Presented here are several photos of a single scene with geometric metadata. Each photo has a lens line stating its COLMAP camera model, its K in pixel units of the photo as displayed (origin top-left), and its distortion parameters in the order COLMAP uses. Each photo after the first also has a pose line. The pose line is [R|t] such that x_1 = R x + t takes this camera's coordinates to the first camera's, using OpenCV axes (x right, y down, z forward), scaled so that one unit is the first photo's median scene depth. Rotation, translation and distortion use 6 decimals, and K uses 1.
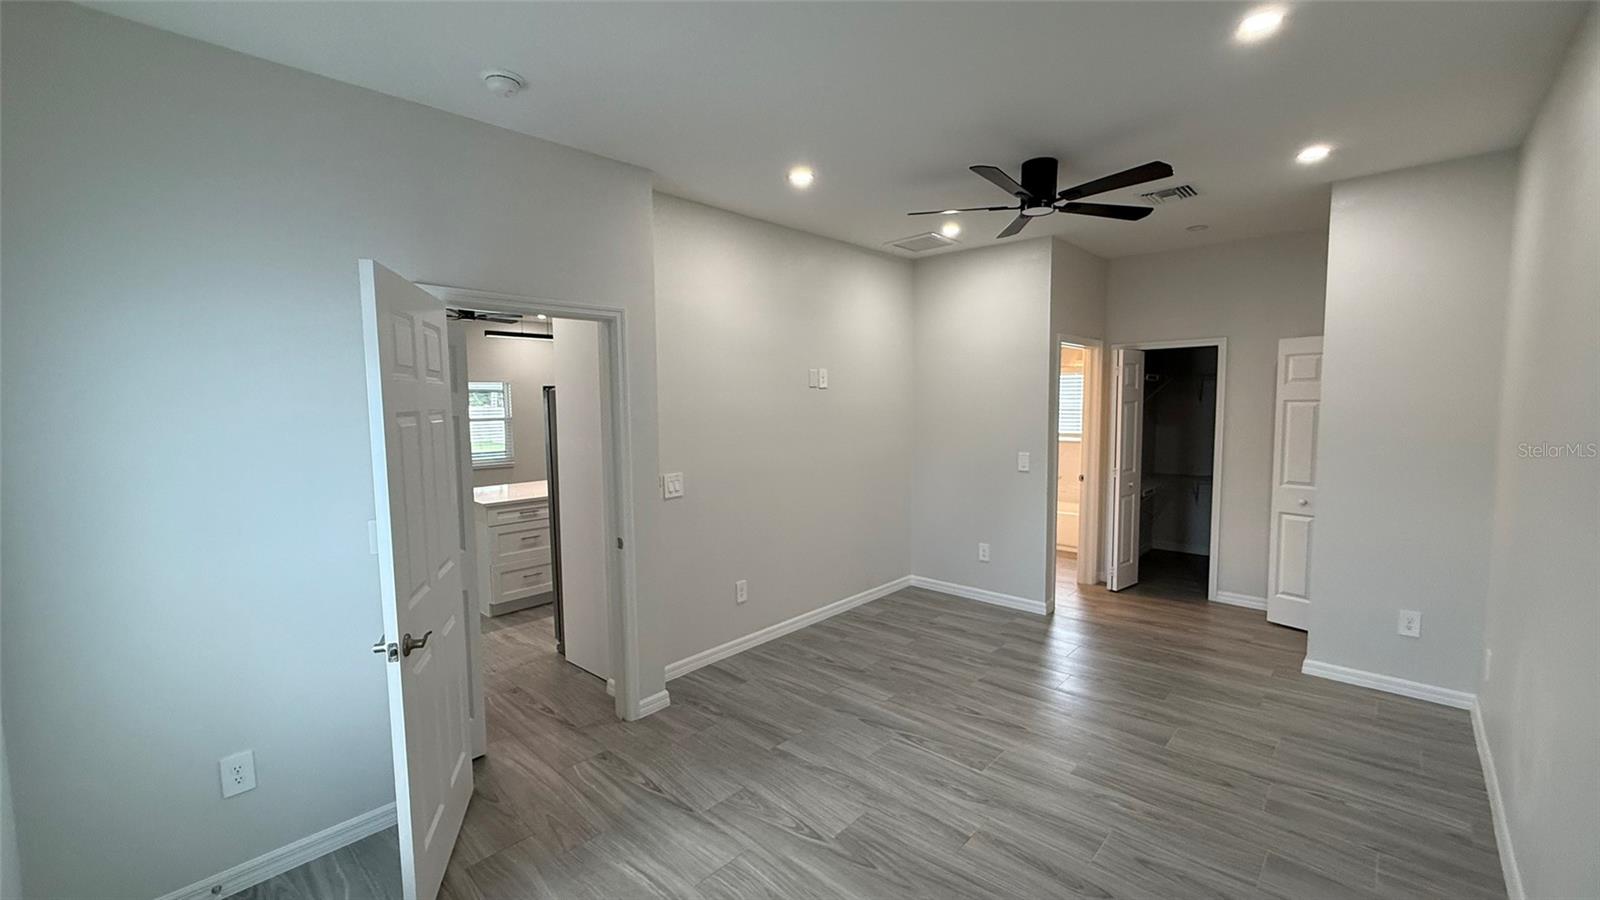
lens RADIAL K [[636.9, 0, 797.6], [0, 636.9, 454.1], [0, 0, 1]] dist [0.000107, 0.000103]
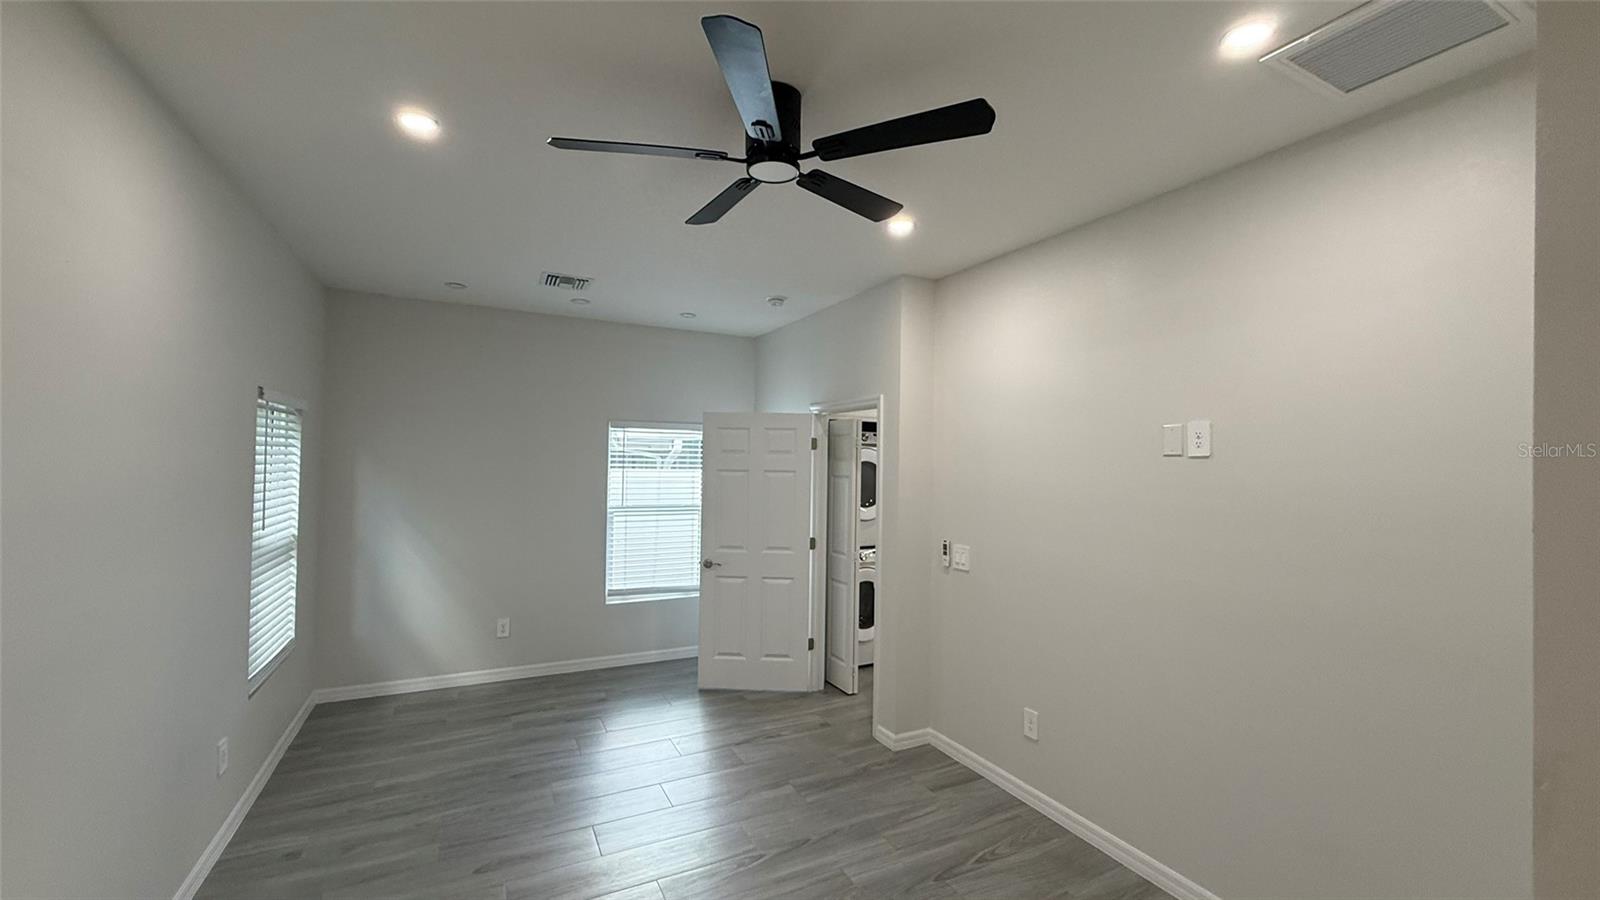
lens RADIAL K [[636.9, 0, 797.6], [0, 636.9, 454.1], [0, 0, 1]] dist [0.000107, 0.000103]
pose [[-0.339305, -0.008540, -0.940638, 0.843946], [-0.093016, 0.995363, 0.024516, -0.113033], [0.936066, 0.095812, -0.338526, 1.123413]]
